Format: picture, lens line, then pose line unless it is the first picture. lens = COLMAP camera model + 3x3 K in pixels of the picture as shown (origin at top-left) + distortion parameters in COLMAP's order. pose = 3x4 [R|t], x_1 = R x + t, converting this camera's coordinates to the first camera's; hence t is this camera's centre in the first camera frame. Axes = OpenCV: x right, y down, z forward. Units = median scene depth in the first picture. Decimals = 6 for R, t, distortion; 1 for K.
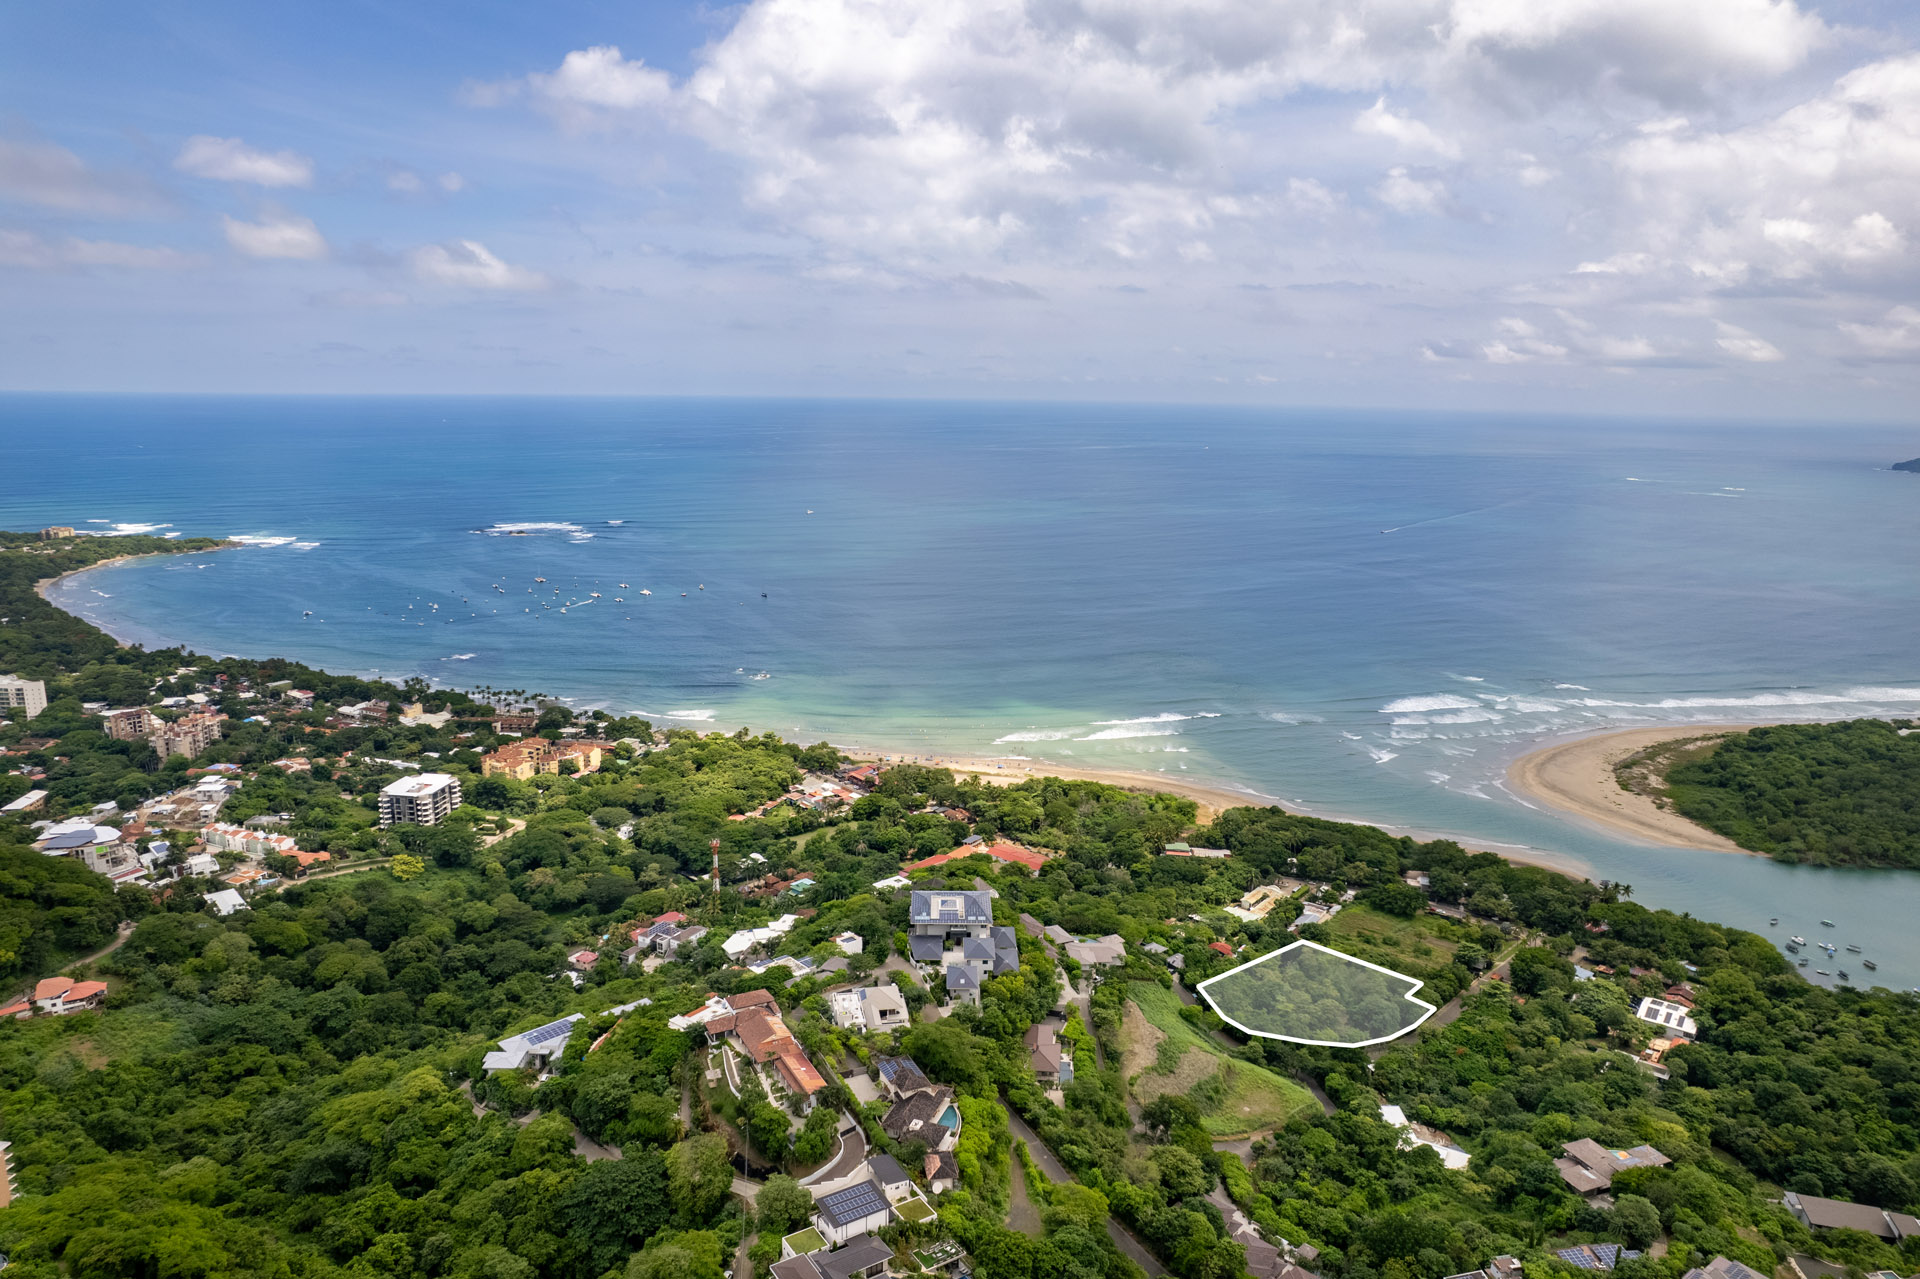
lens RADIAL K [[1241.5, 0, 960.0], [0, 1241.5, 639.5], [0, 0, 1]] dist [-0.062466, 0.067526]
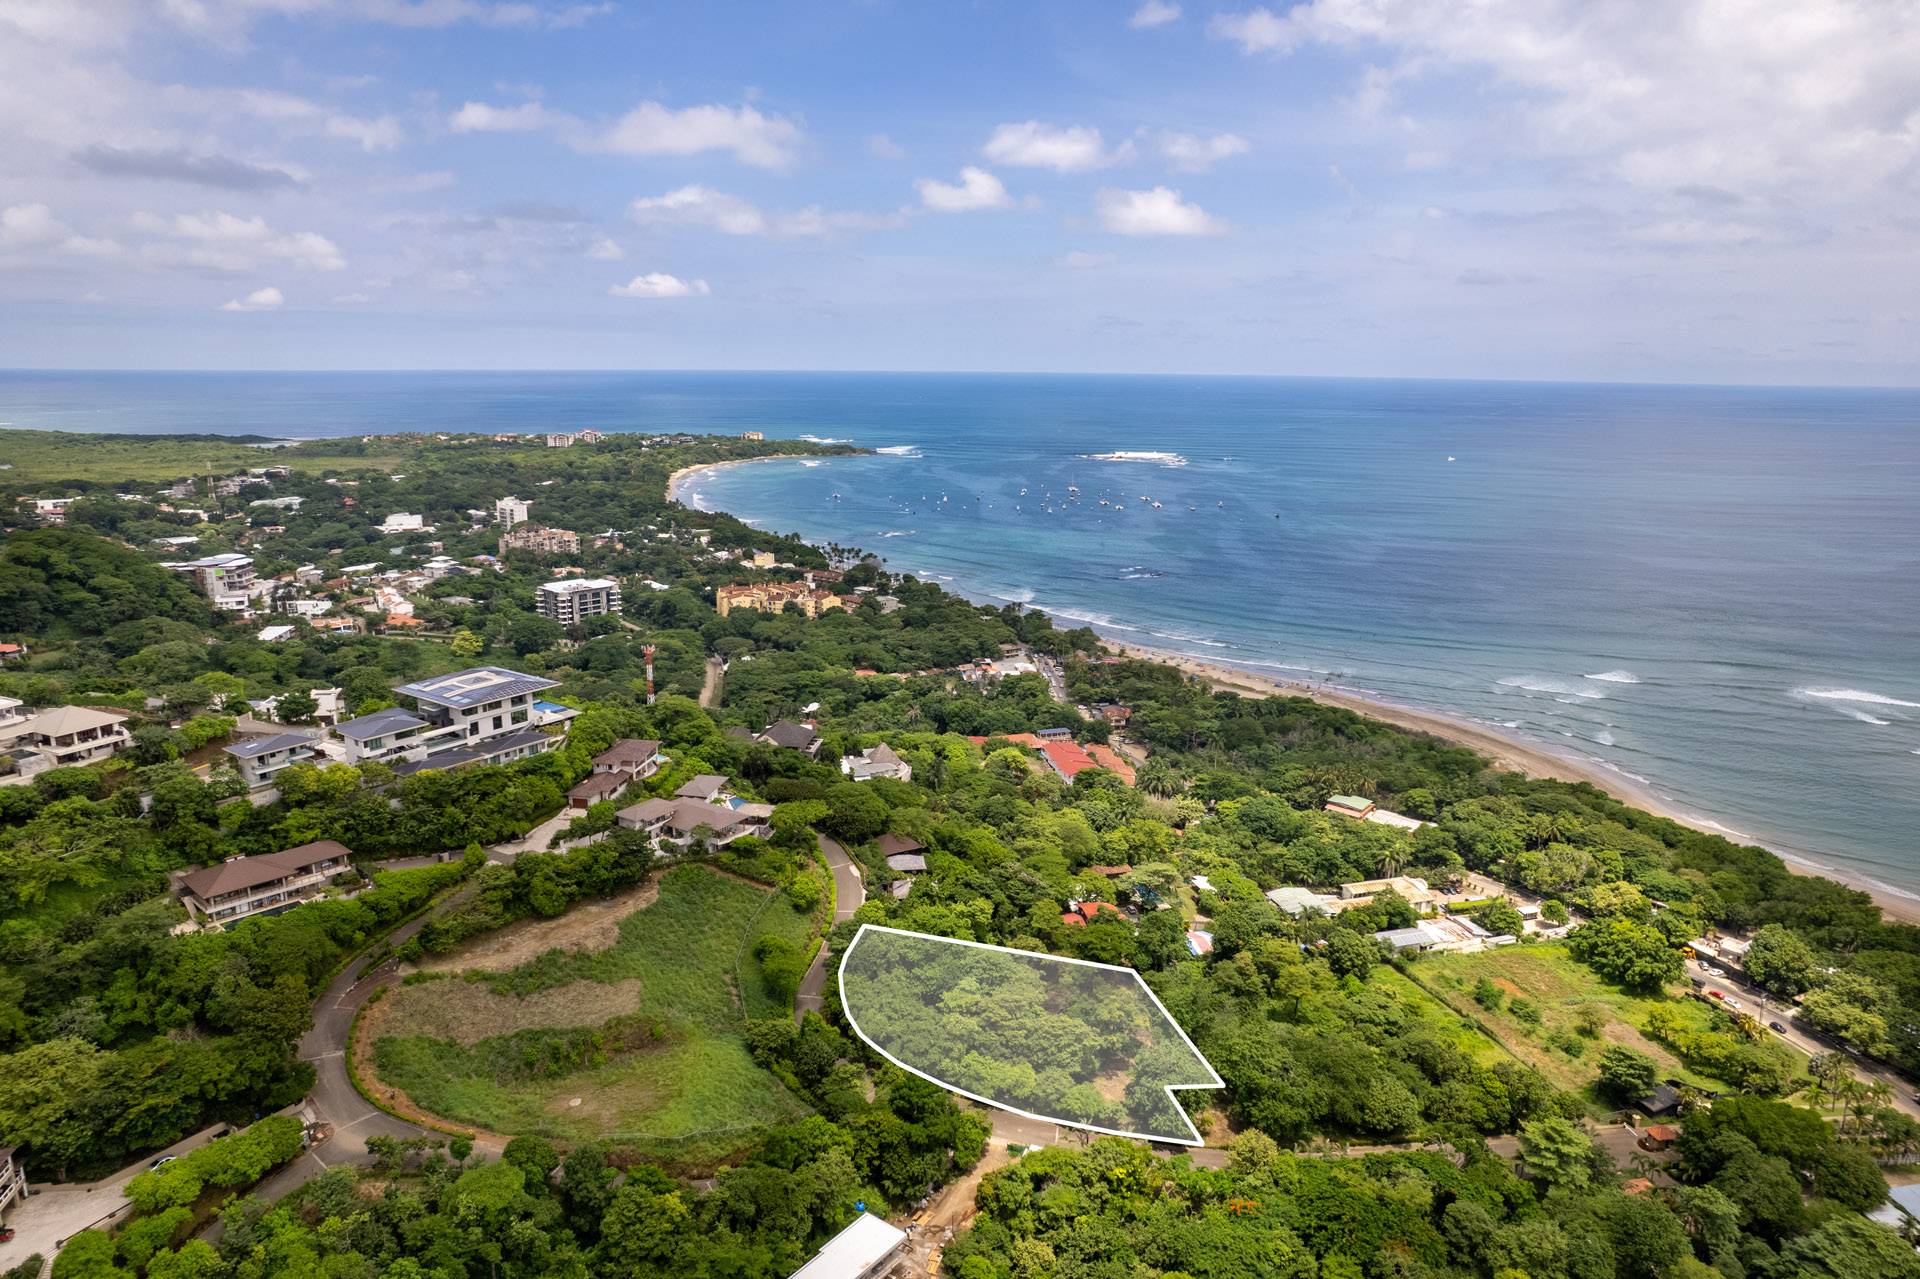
lens RADIAL K [[1241.5, 0, 960.0], [0, 1241.5, 639.5], [0, 0, 1]] dist [-0.062466, 0.067526]
pose [[0.781748, 0.121261, -0.611691, 0.395195], [-0.130079, 0.991043, 0.030220, 0.102354], [0.609877, 0.055944, 0.790519, 0.443157]]
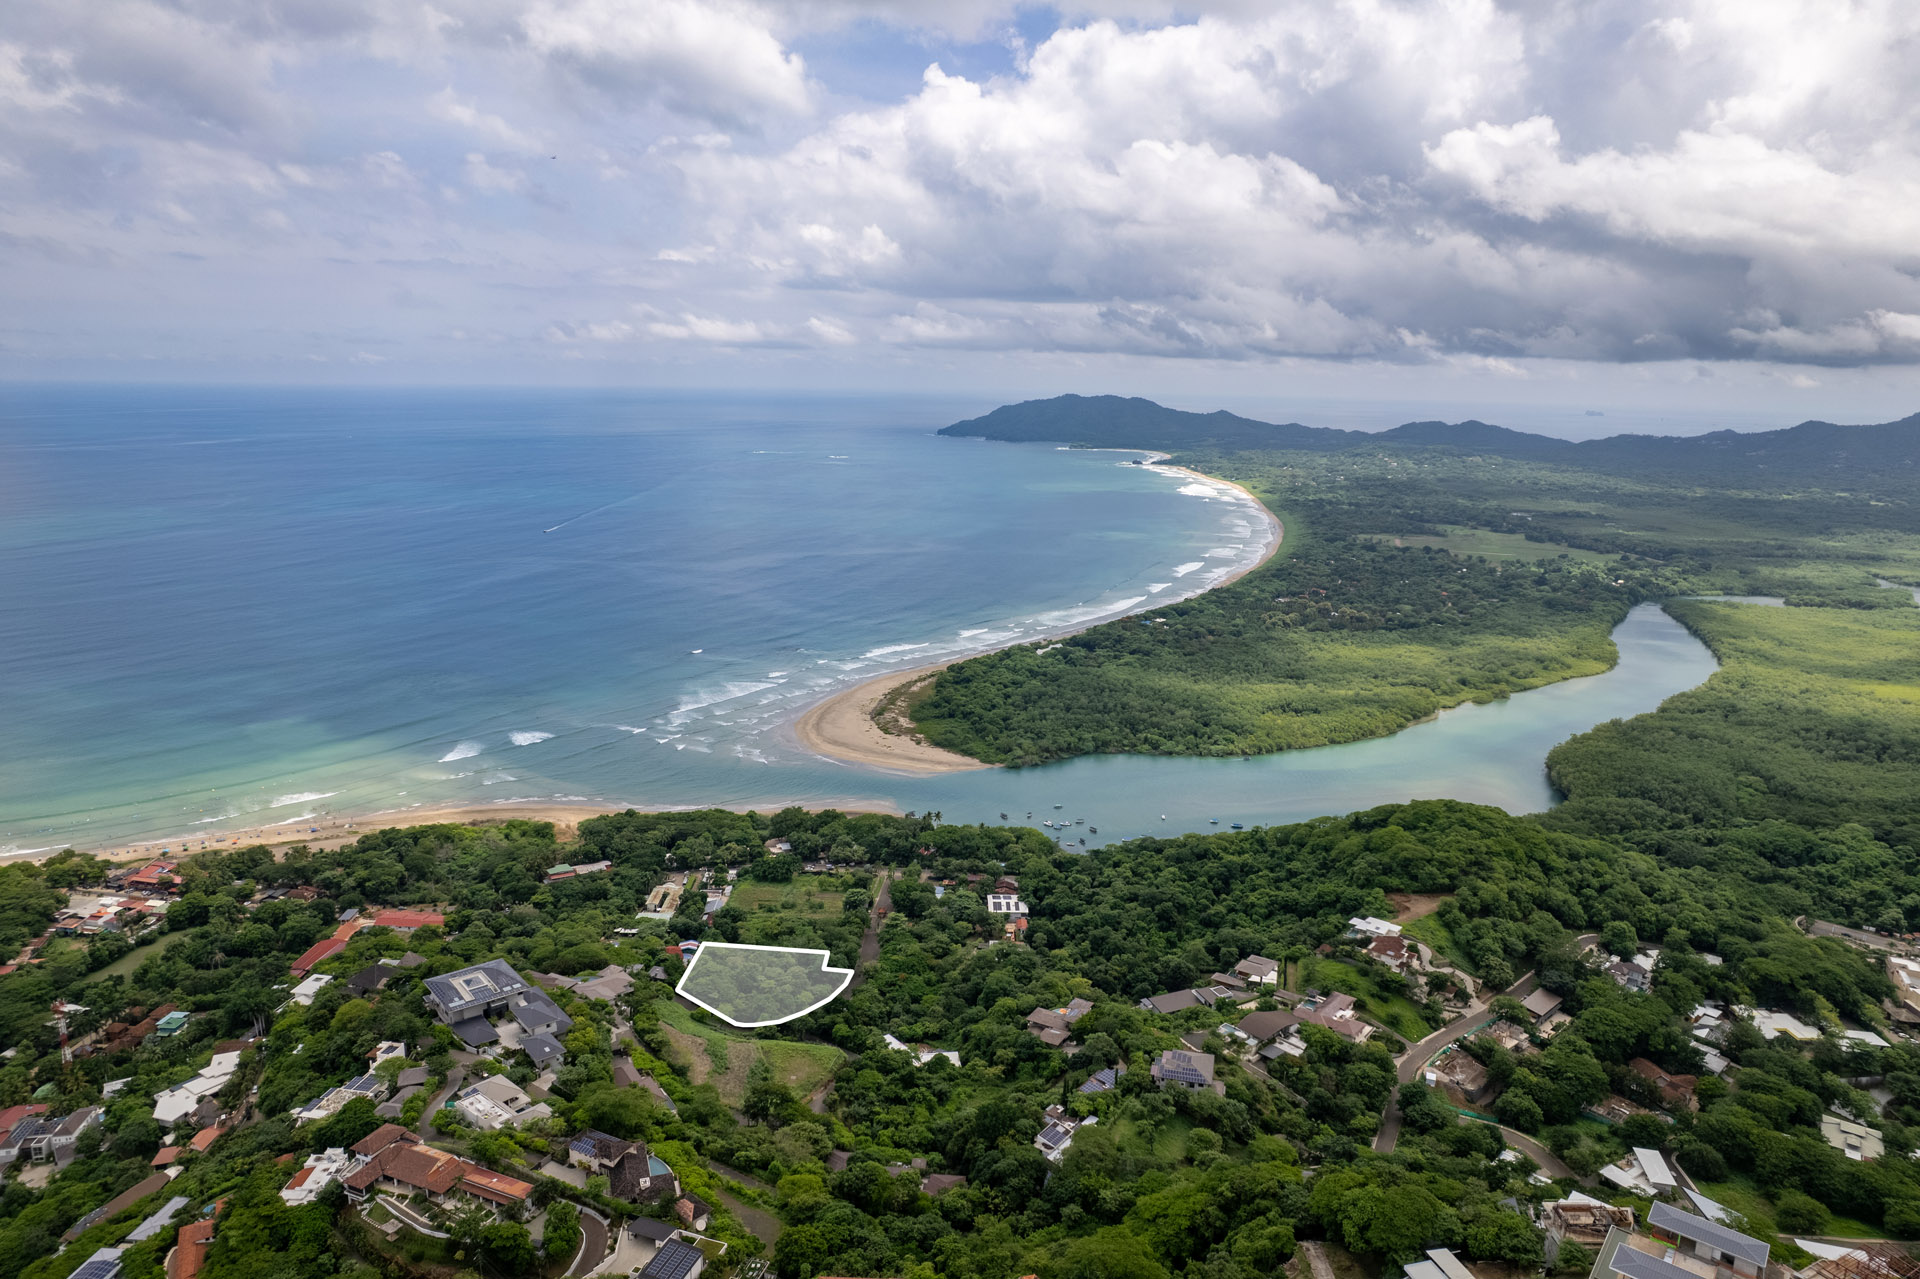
lens RADIAL K [[1241.5, 0, 960.0], [0, 1241.5, 639.5], [0, 0, 1]] dist [-0.062466, 0.067526]
pose [[0.777102, -0.133909, 0.614964, -0.173815], [0.122395, 0.990603, 0.061040, -0.043242], [-0.617359, 0.027835, 0.786189, -0.006573]]
